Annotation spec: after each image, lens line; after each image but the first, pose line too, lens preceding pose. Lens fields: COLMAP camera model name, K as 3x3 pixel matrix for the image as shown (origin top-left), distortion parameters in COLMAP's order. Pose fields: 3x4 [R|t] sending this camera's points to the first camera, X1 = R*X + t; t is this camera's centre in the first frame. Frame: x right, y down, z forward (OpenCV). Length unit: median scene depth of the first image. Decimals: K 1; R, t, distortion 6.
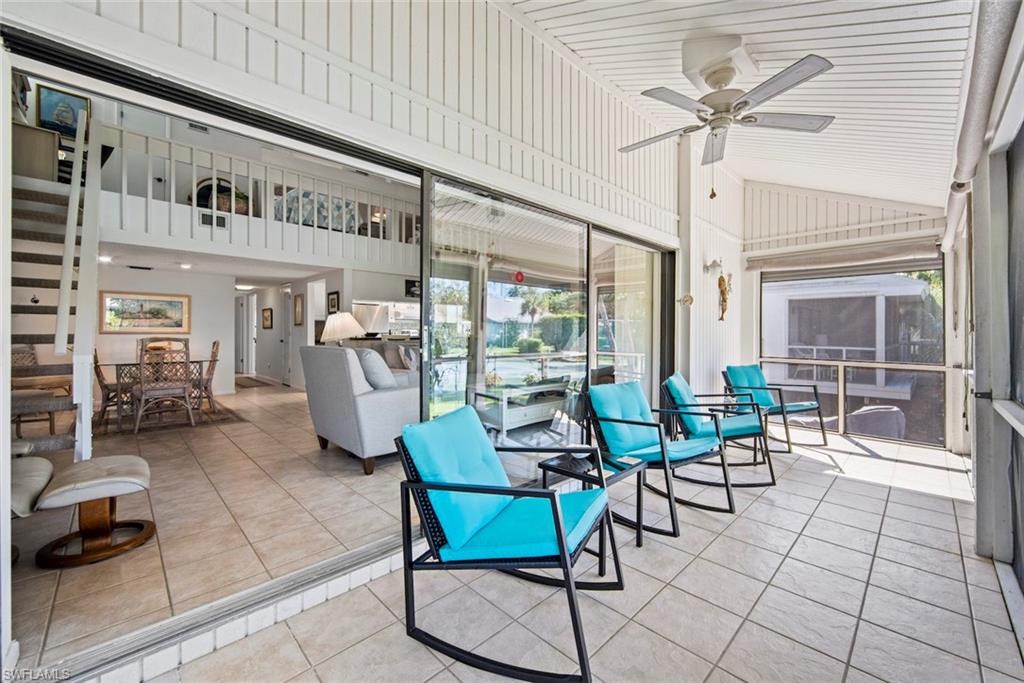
lens RADIAL K [[408.9, 0, 530.1], [0, 408.9, 333.4], [0, 0, 1]] dist [-0.009541, -0.000598]
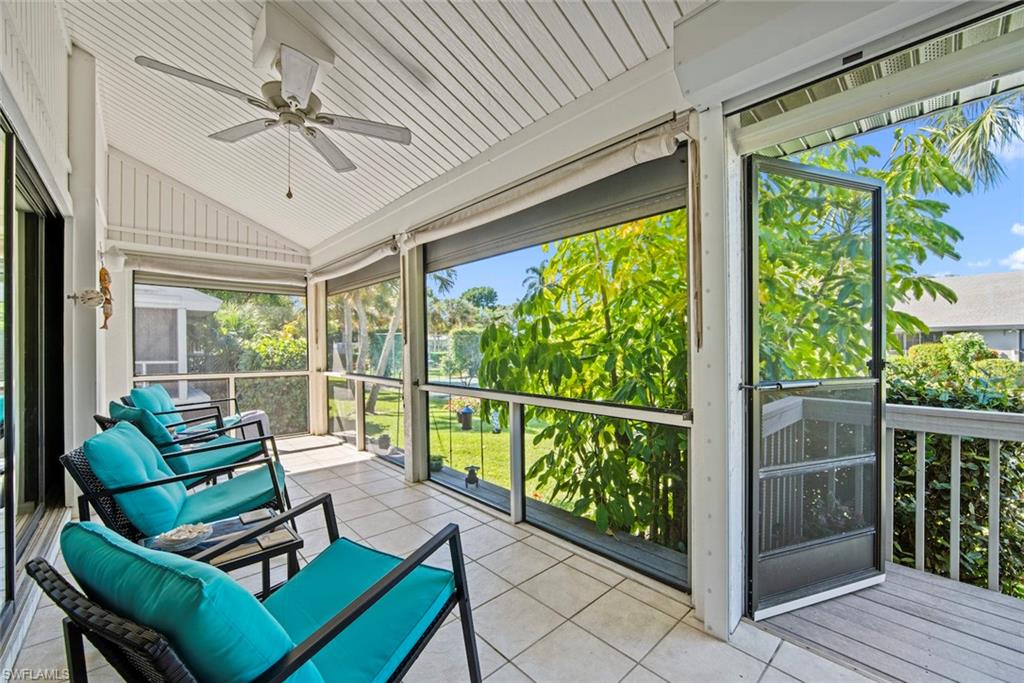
lens RADIAL K [[408.9, 0, 514.1], [0, 408.9, 346.7], [0, 0, 1]] dist [-0.009541, -0.000598]
pose [[0.036571, -0.003625, 0.999324, -0.205252], [0.002093, 0.999992, 0.003551, -0.000537], [-0.999329, 0.001961, 0.036578, 0.216084]]
